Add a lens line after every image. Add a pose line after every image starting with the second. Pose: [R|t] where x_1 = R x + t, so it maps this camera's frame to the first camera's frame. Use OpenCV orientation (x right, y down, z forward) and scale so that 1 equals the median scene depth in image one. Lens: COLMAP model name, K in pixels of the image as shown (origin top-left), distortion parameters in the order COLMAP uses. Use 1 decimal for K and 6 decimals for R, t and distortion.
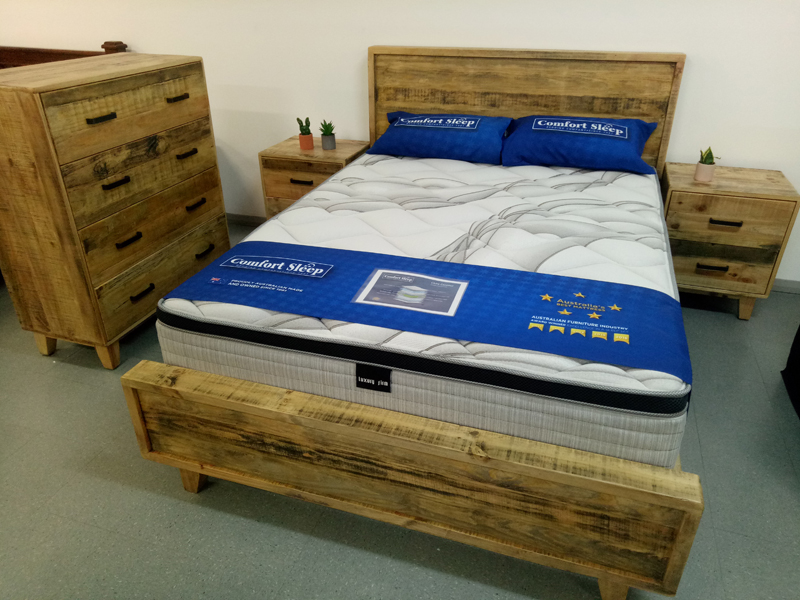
lens RADIAL K [[593.8, 0, 402.2], [0, 593.8, 299.0], [0, 0, 1]] dist [0.017337, 0.007723]
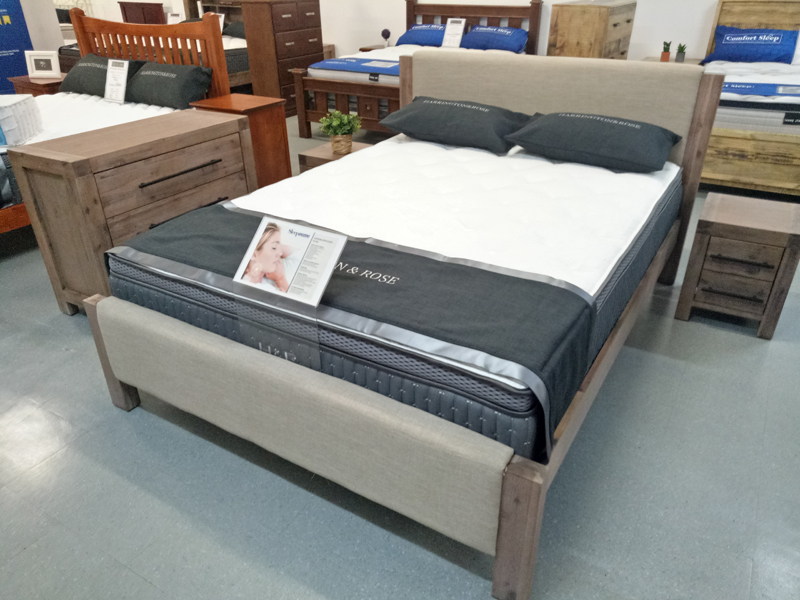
lens RADIAL K [[593.8, 0, 399.0], [0, 593.8, 301.5], [0, 0, 1]] dist [0.017337, 0.007723]
pose [[0.975841, 0.104268, -0.191997, -0.981834], [-0.101996, 0.994548, 0.021711, 0.904588], [0.193214, -0.001603, 0.981155, -1.558898]]
